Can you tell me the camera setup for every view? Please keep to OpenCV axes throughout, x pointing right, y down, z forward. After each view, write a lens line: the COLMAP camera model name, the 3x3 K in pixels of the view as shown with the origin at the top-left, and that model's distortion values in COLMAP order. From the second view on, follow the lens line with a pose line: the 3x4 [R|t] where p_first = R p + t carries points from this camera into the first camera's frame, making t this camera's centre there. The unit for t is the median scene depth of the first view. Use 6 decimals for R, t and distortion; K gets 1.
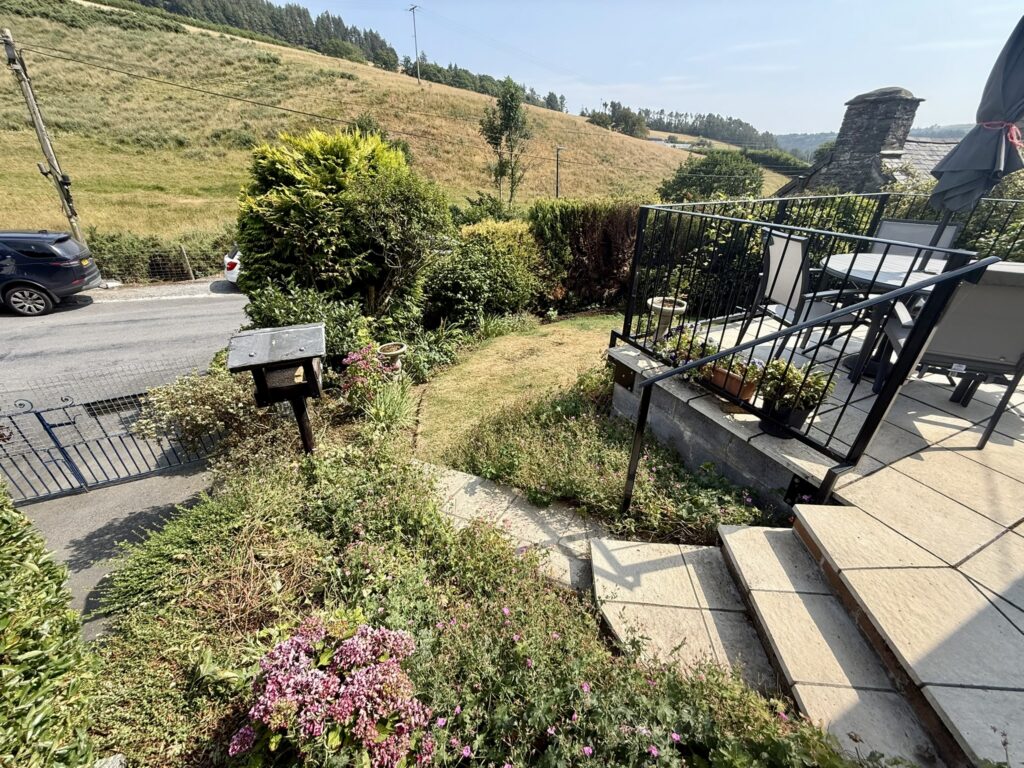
lens RADIAL K [[409.4, 0, 513.5], [0, 409.4, 384.8], [0, 0, 1]] dist [0.000846, -0.000349]
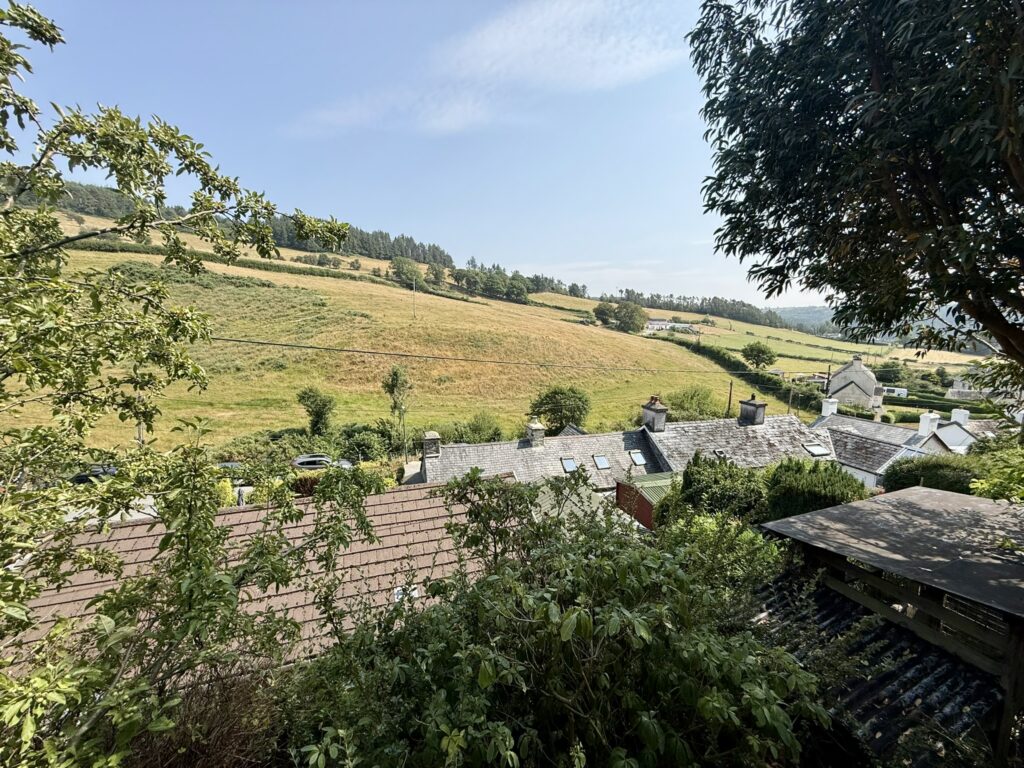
lens RADIAL K [[409.4, 0, 512.0], [0, 409.4, 384.6], [0, 0, 1]] dist [0.000846, -0.000349]
pose [[0.994970, 0.013391, -0.099272, 0.276175], [-0.047724, 0.934693, -0.352238, -0.016820], [0.088073, 0.355204, 0.930631, -0.249963]]
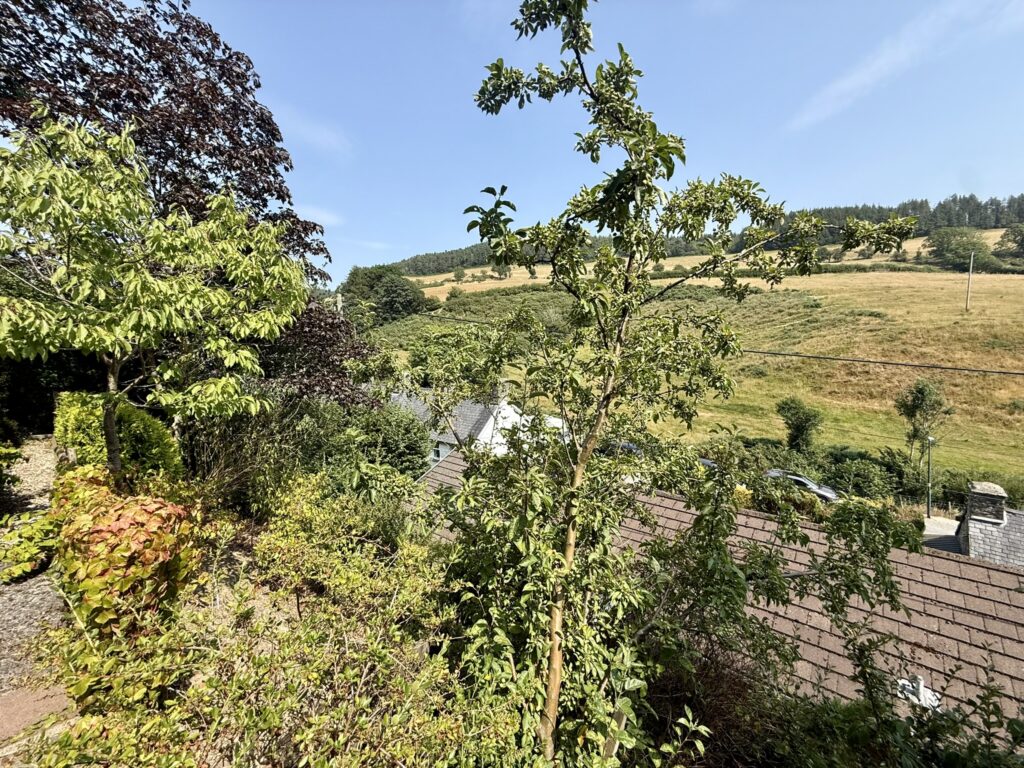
lens RADIAL K [[409.4, 0, 506.9], [0, 409.4, 384.1], [0, 0, 1]] dist [0.000846, -0.000349]
pose [[0.393087, 0.076887, -0.916281, 0.274099], [-0.408296, 0.907464, -0.099013, -0.015948], [0.823879, 0.413034, 0.388105, -0.253880]]
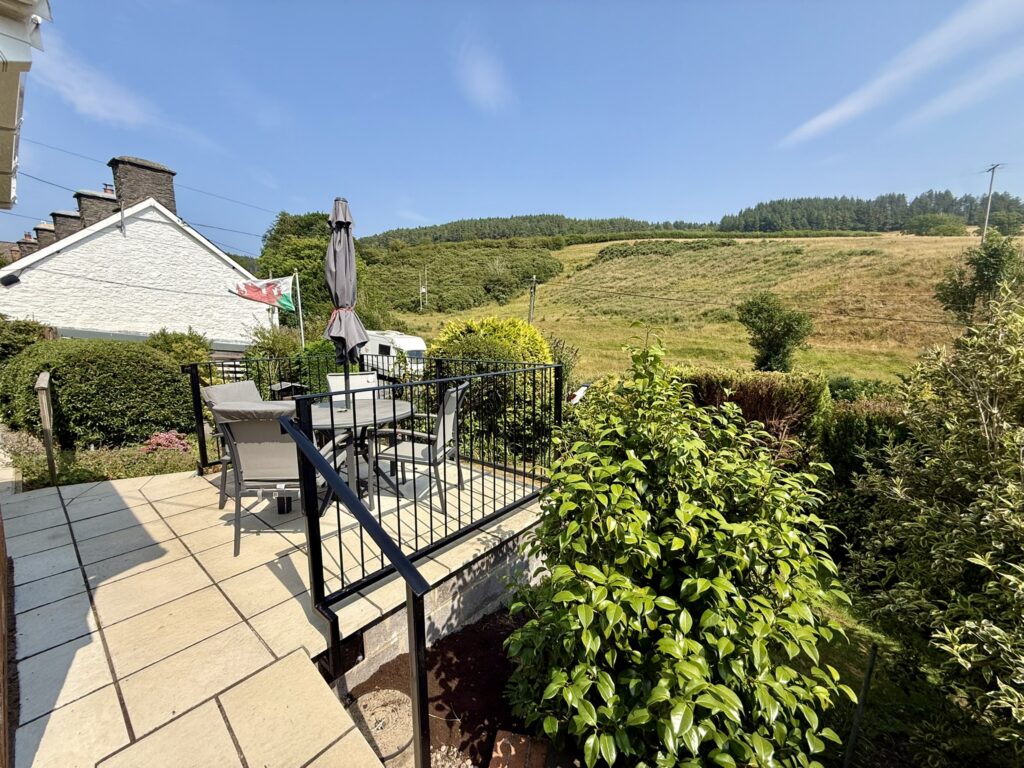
lens RADIAL K [[409.4, 0, 506.0], [0, 409.4, 384.5], [0, 0, 1]] dist [0.000846, -0.000349]
pose [[0.432017, 0.114631, -0.894551, 0.118609], [-0.430330, 0.897892, -0.092766, -0.022777], [0.792576, 0.425029, 0.437234, 0.039526]]
